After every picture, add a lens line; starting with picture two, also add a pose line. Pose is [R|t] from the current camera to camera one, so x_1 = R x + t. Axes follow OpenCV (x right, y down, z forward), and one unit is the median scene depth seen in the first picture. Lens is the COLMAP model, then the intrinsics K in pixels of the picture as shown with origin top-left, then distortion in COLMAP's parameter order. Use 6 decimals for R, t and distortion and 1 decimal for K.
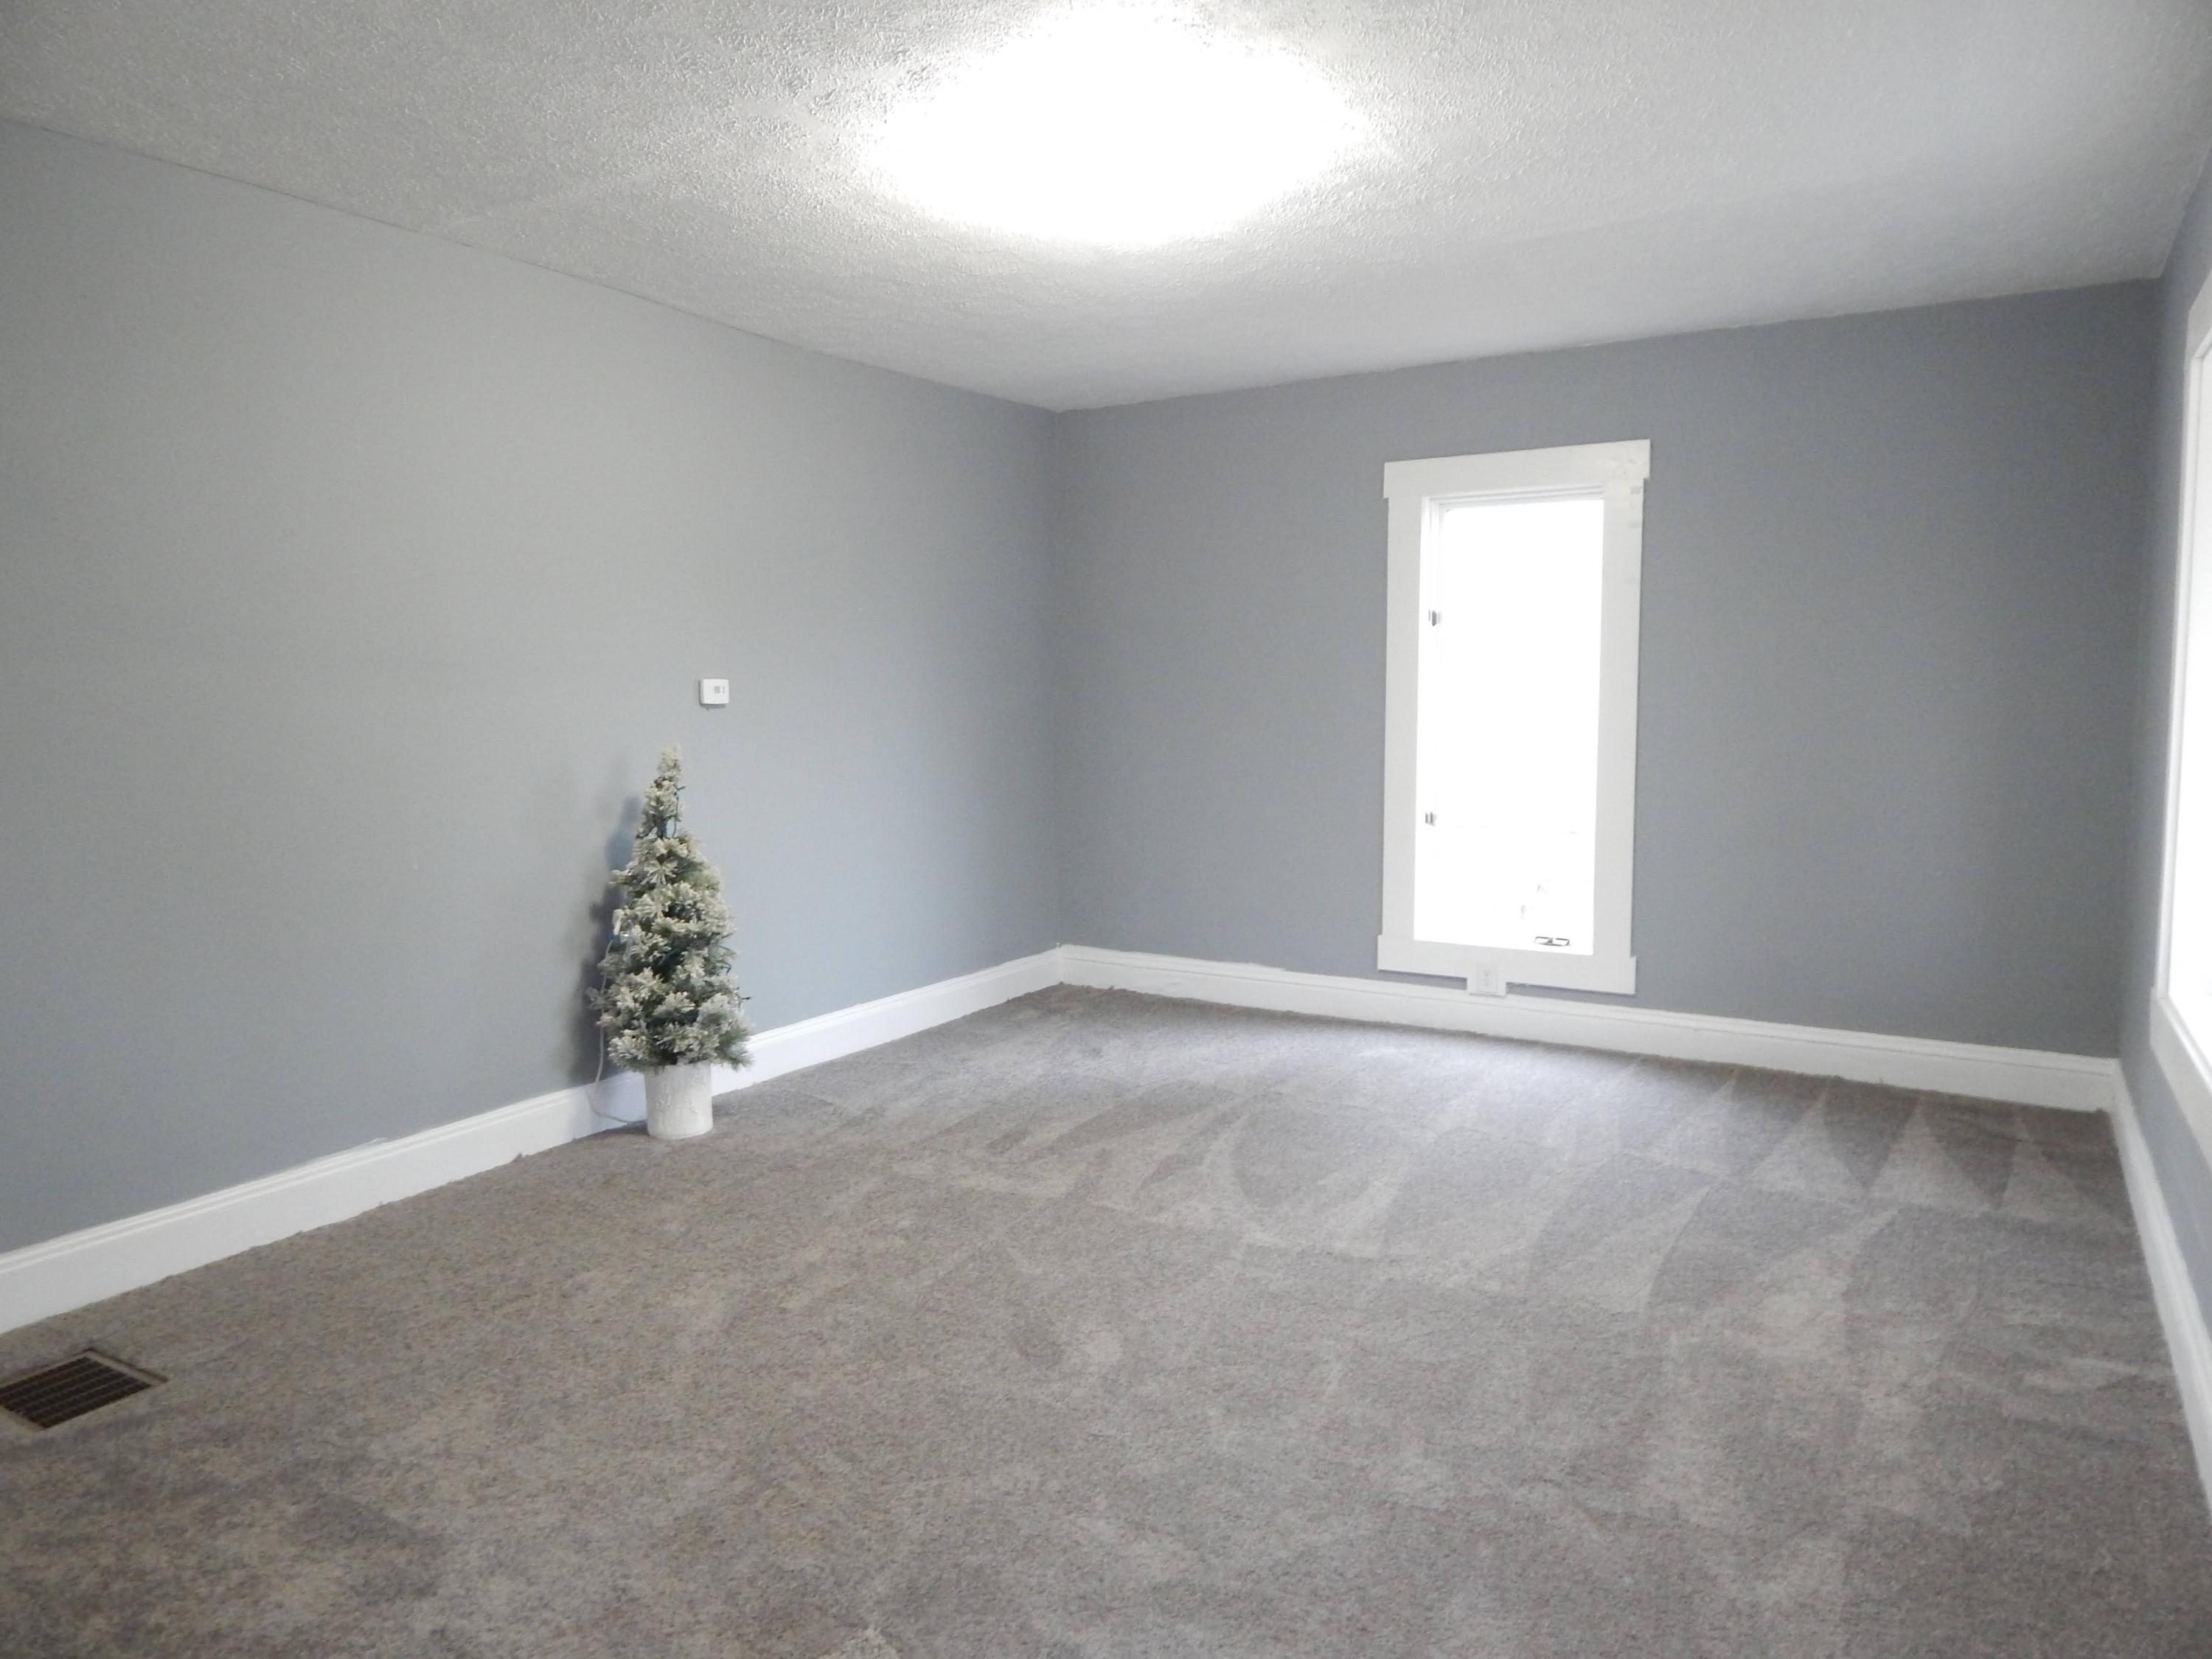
lens RADIAL K [[1444.1, 0, 1120.0], [0, 1444.1, 824.3], [0, 0, 1]] dist [-0.004989, 0.000395]
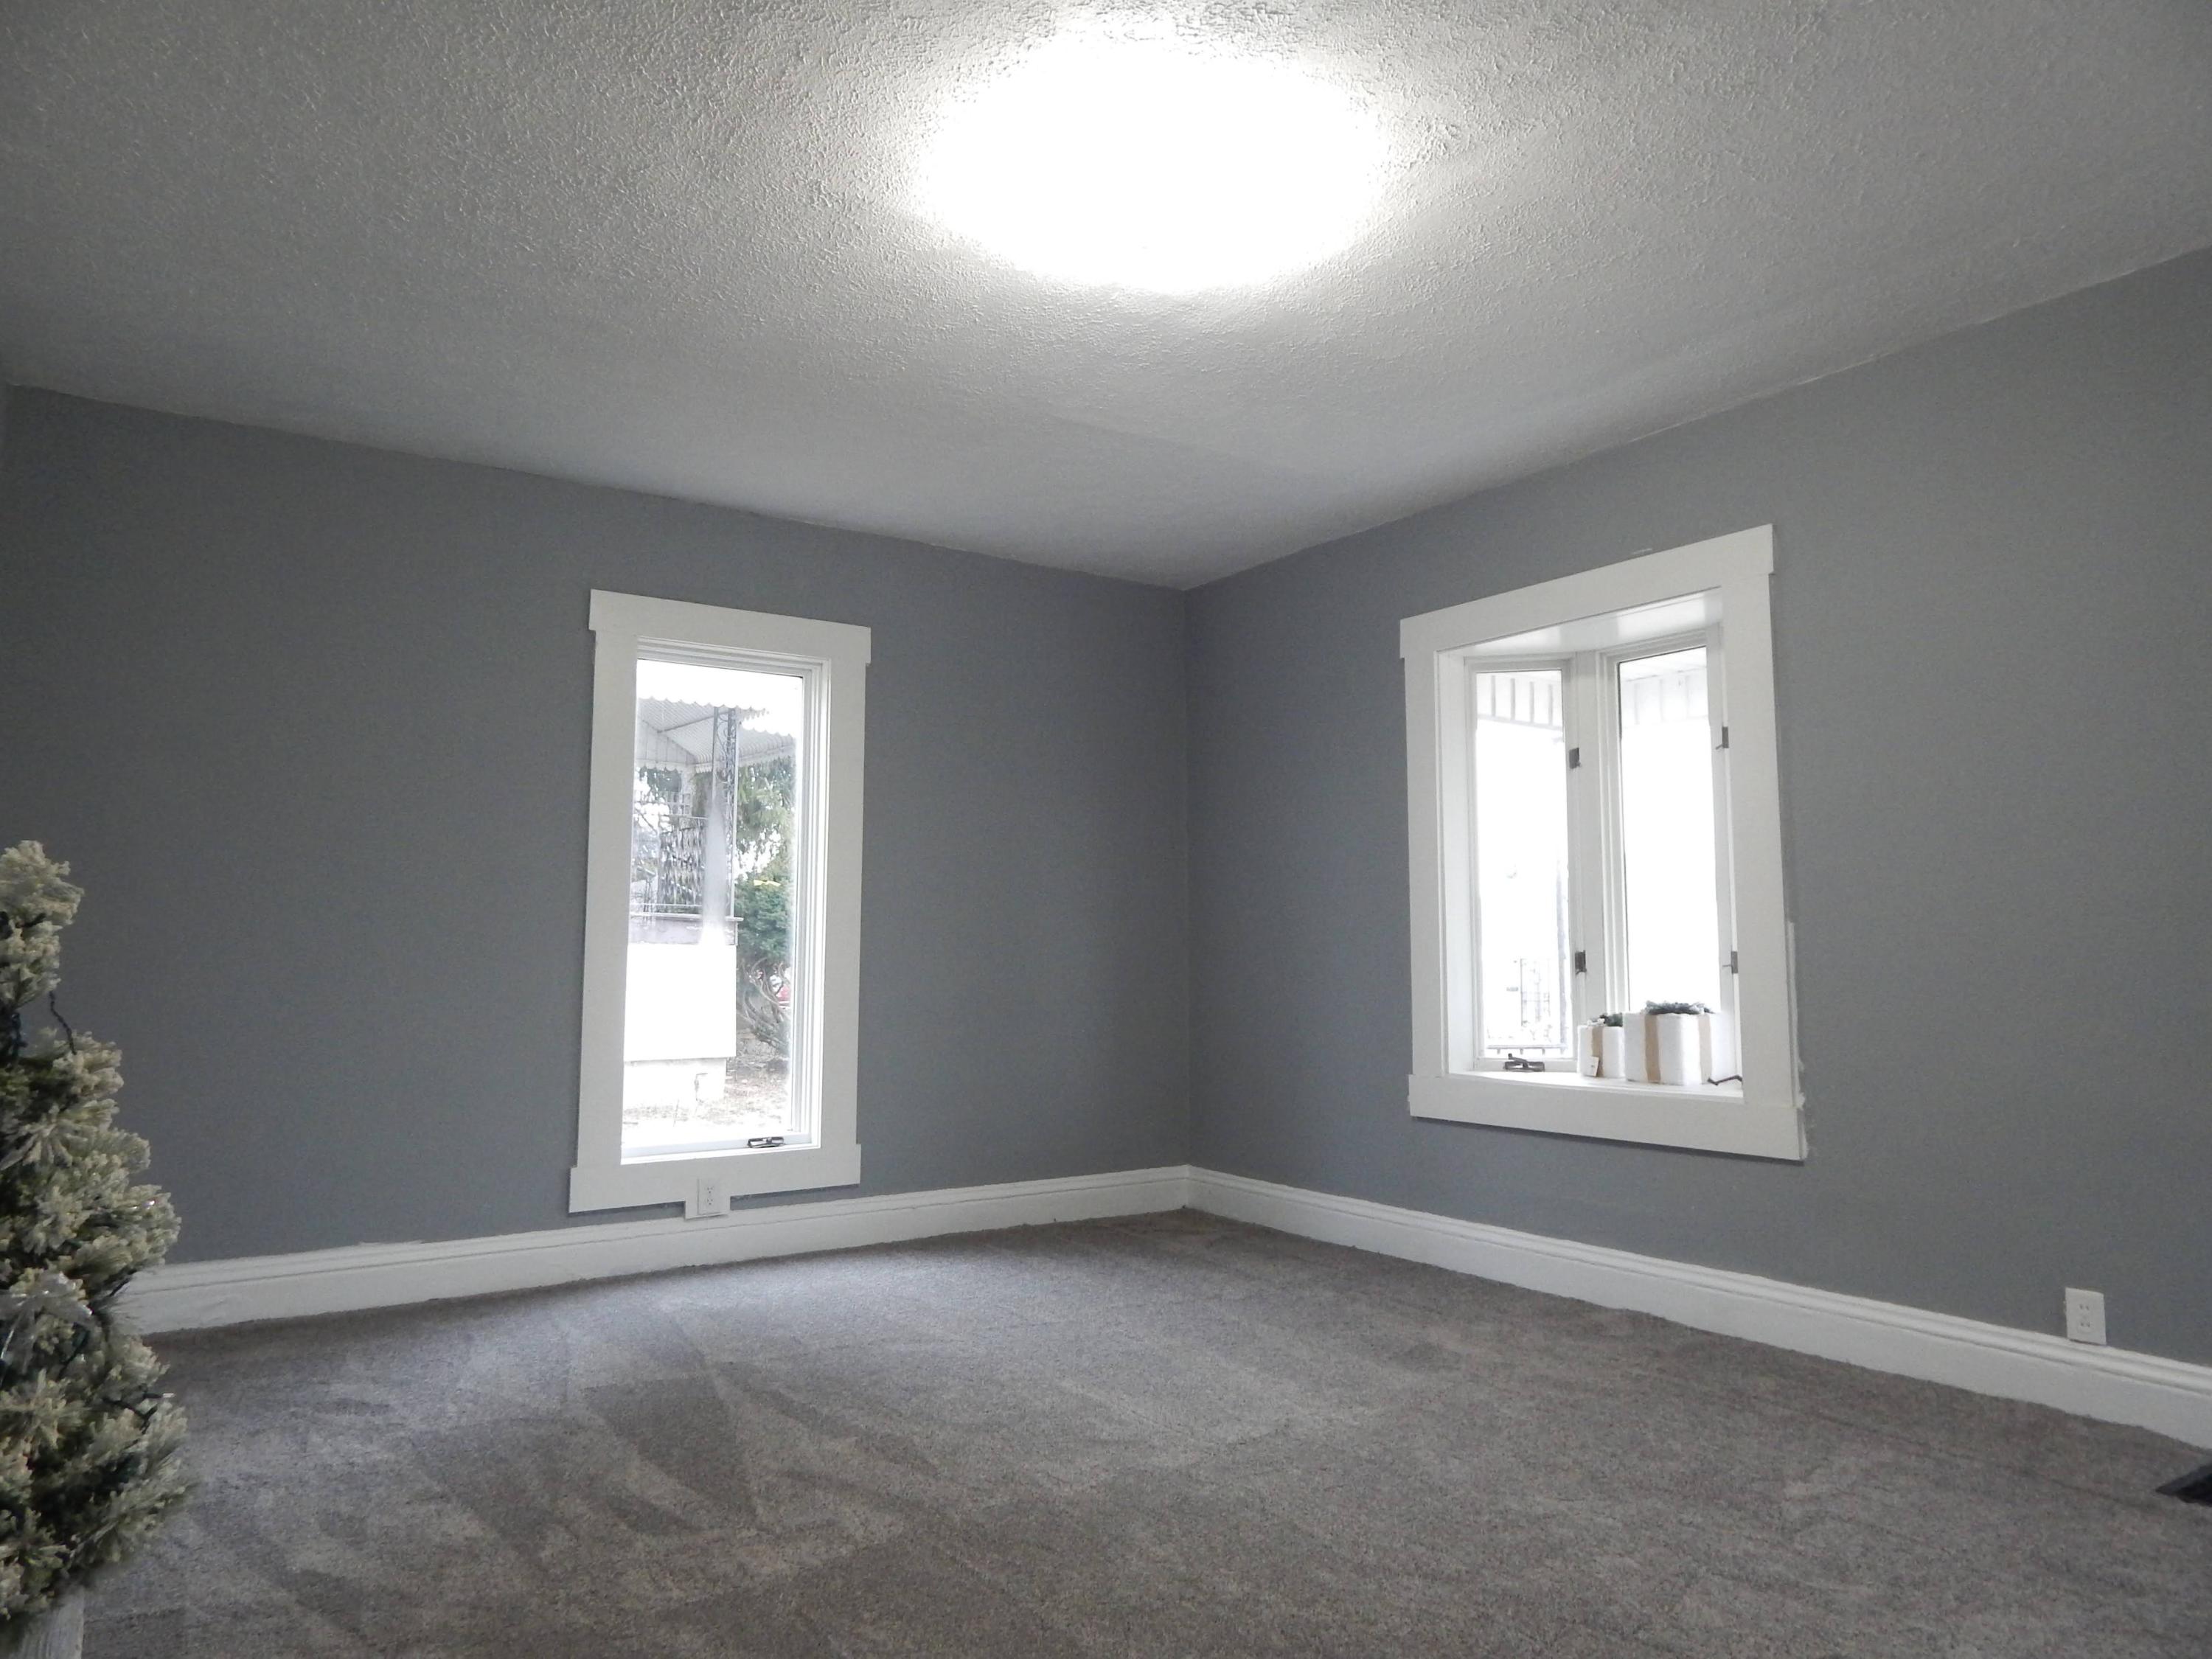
lens RADIAL K [[1444.1, 0, 1118.2], [0, 1444.1, 827.0], [0, 0, 1]] dist [-0.004989, 0.000395]
pose [[0.412271, 0.081152, 0.907440, -0.521256], [0.081909, 0.988690, -0.125632, 0.019767], [-0.907372, 0.126122, 0.400961, 0.478519]]
